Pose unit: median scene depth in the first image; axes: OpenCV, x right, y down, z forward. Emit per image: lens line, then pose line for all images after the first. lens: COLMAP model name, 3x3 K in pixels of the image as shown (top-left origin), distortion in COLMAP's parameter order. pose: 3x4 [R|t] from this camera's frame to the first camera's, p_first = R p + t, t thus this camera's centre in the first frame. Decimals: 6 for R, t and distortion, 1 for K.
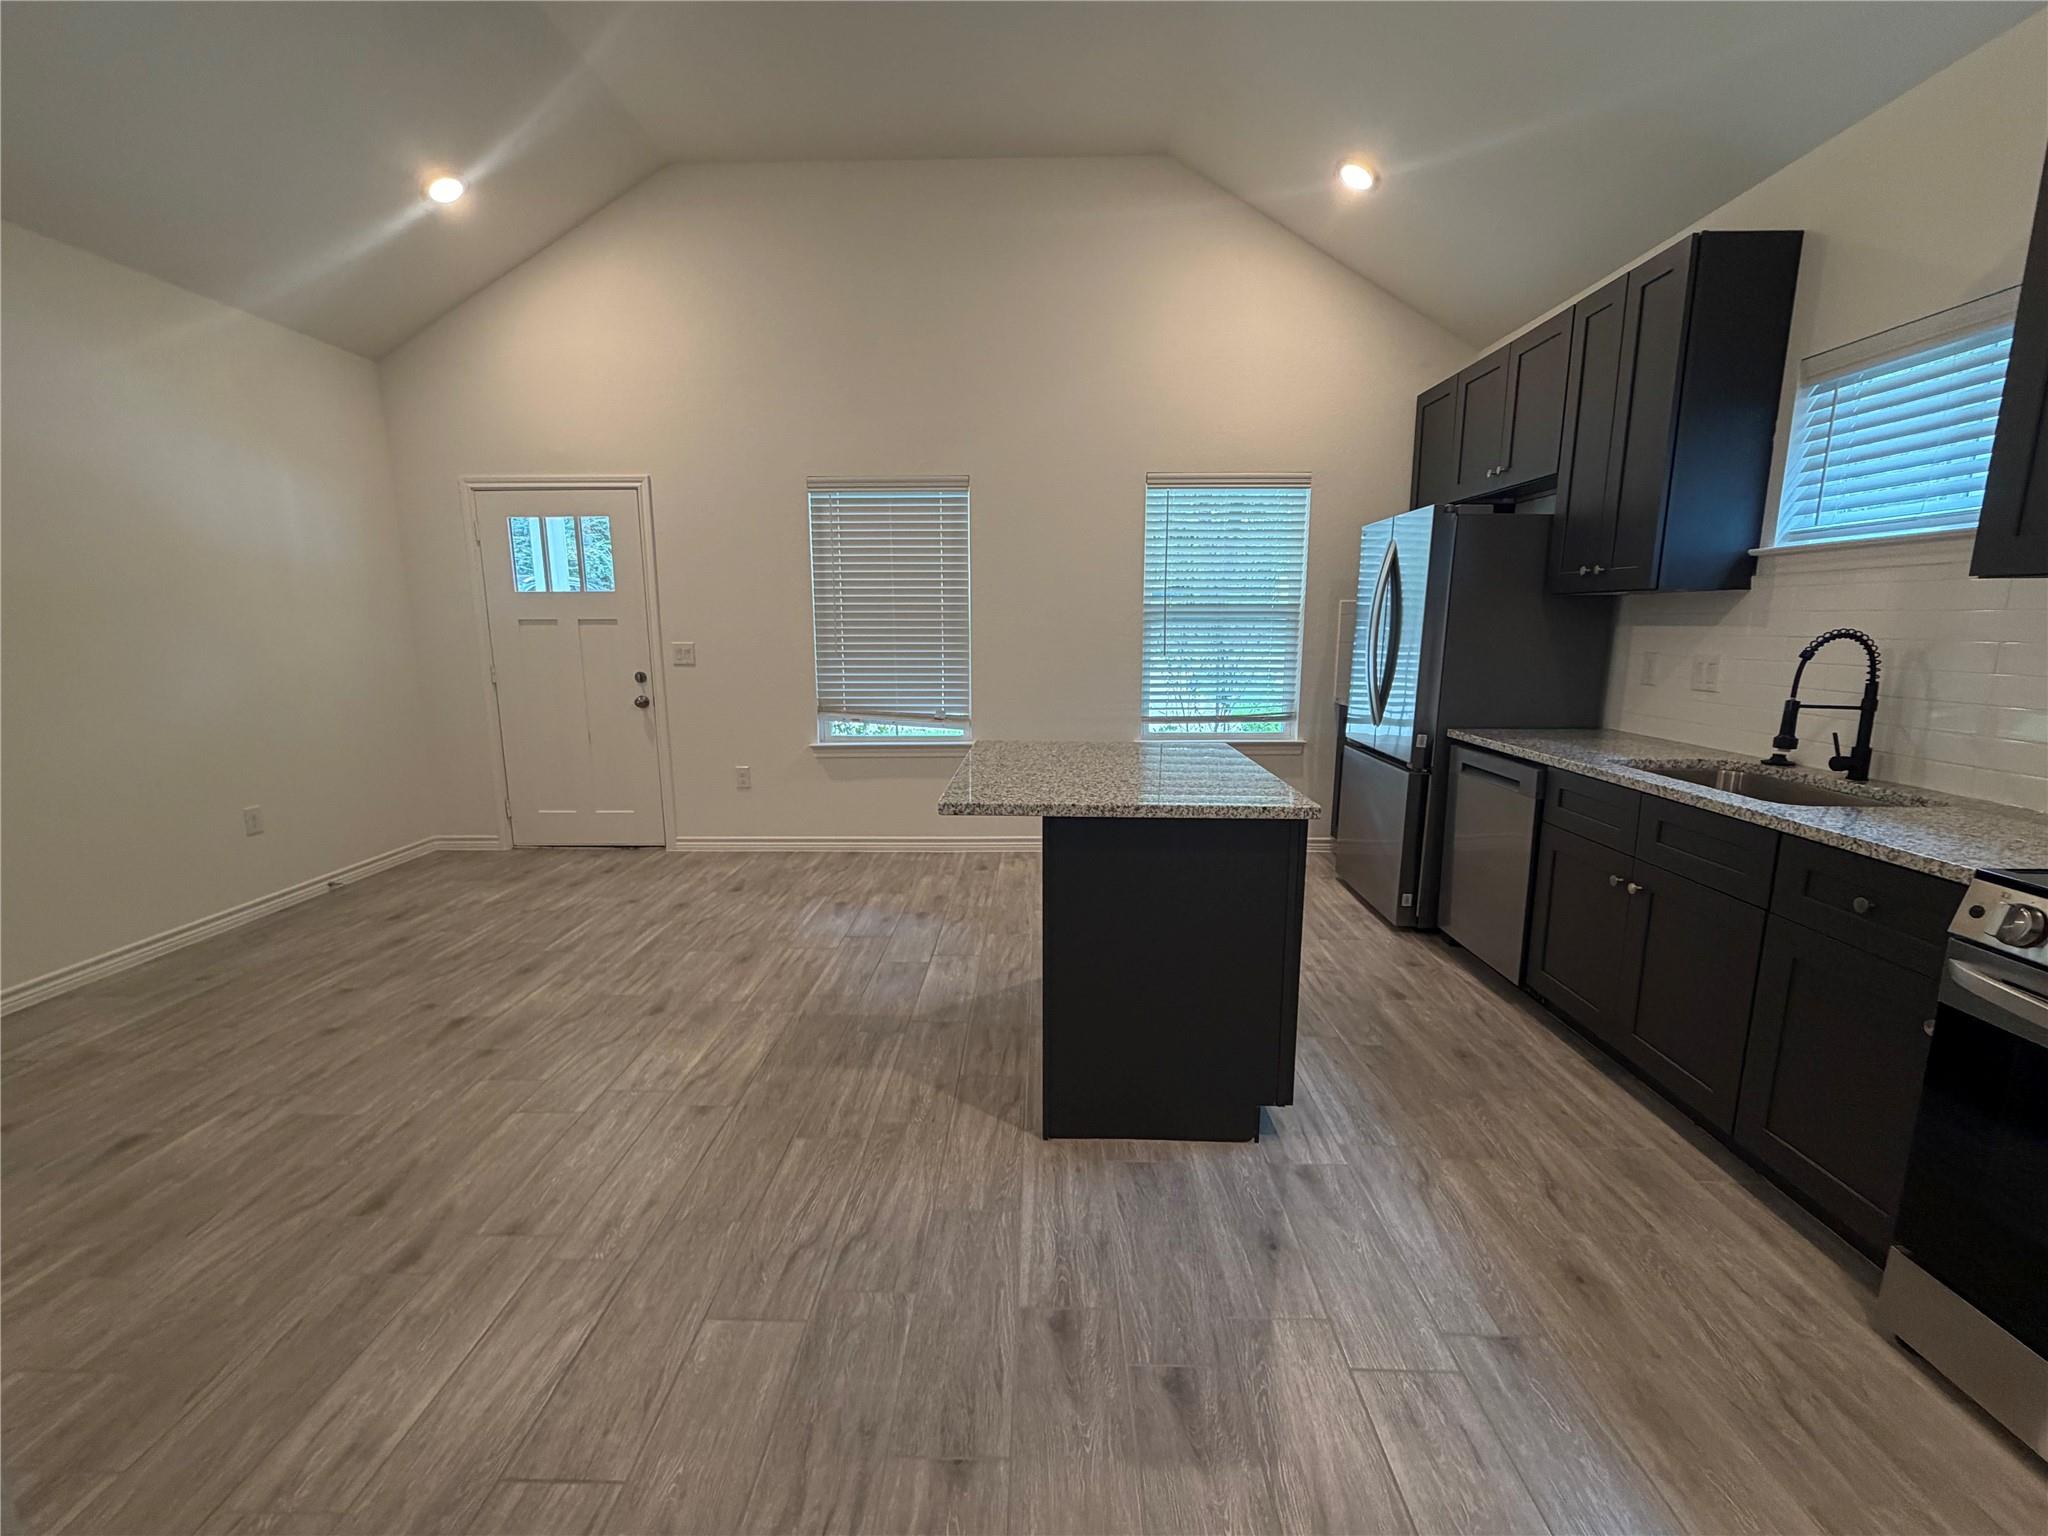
lens RADIAL K [[876.3, 0, 1021.6], [0, 876.3, 774.8], [0, 0, 1]] dist [0.000058, 0.000280]
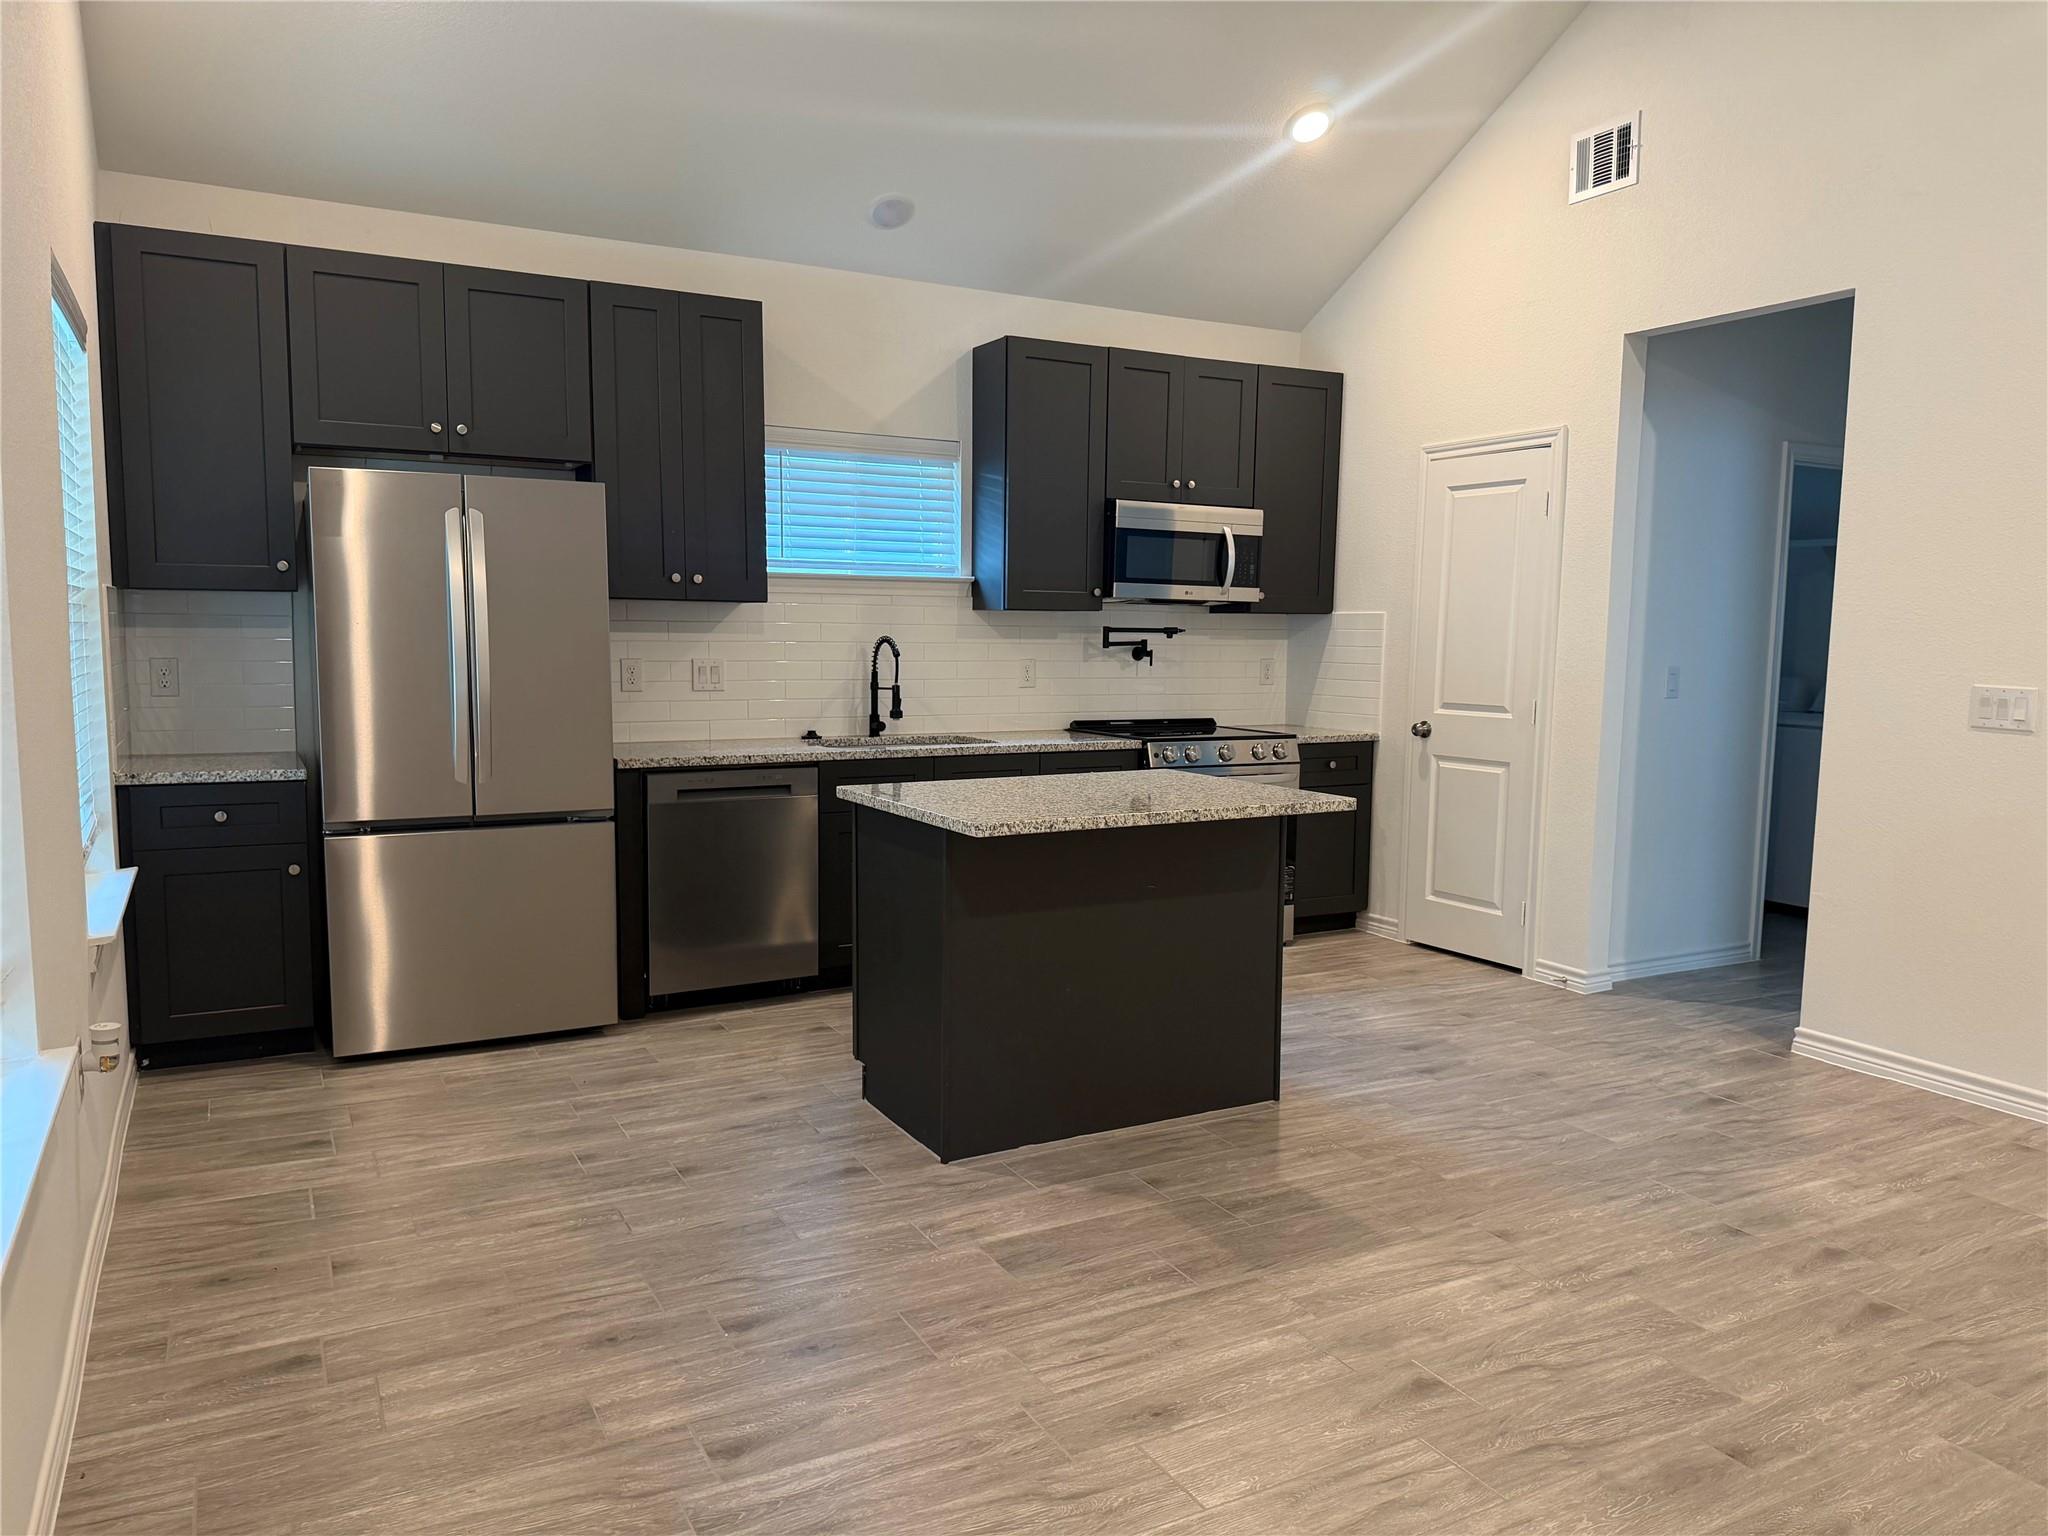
lens RADIAL K [[1440.9, 0, 1020.4], [0, 1440.9, 785.7], [0, 0, 1]] dist [0.113368, -0.194907]
pose [[-0.500033, -0.101295, 0.860062, -1.171596], [0.139714, 0.970690, 0.195553, -0.325381], [-0.854662, 0.217946, -0.471225, 1.787599]]
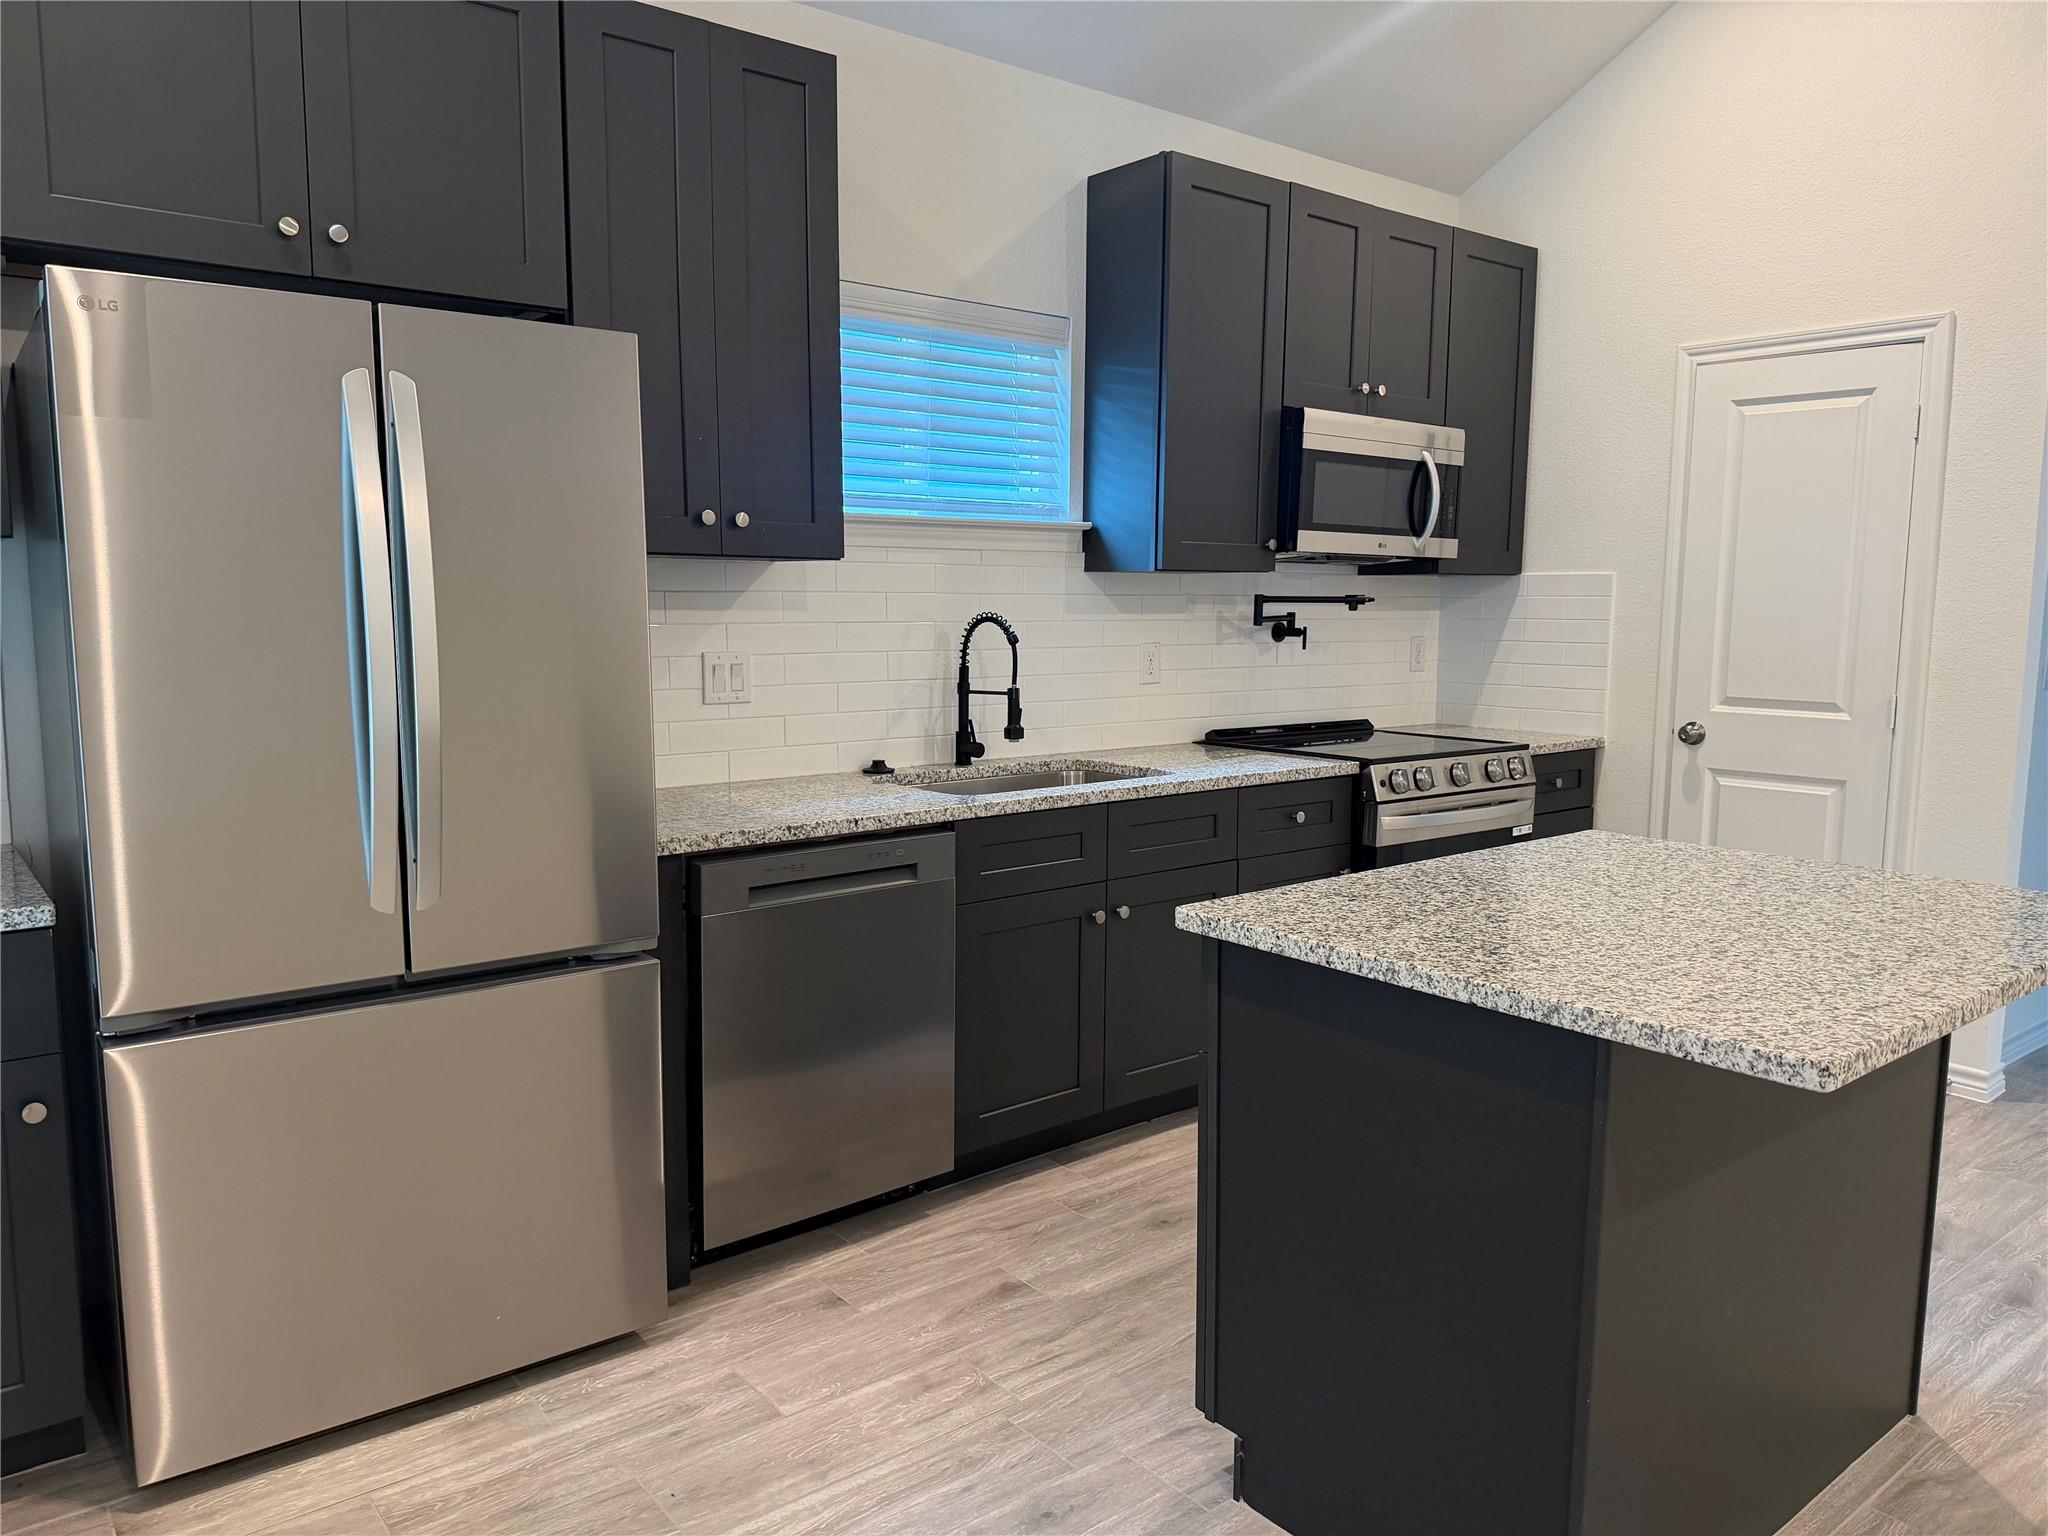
lens RADIAL K [[1445.9, 0, 1024.0], [0, 1445.9, 768.0], [0, 0, 1]] dist [0.119867, -0.192793]
pose [[-0.652422, -0.096926, 0.751632, -0.274610], [0.124307, 0.964669, 0.232297, -0.325114], [-0.747592, 0.244989, -0.617323, 1.774338]]
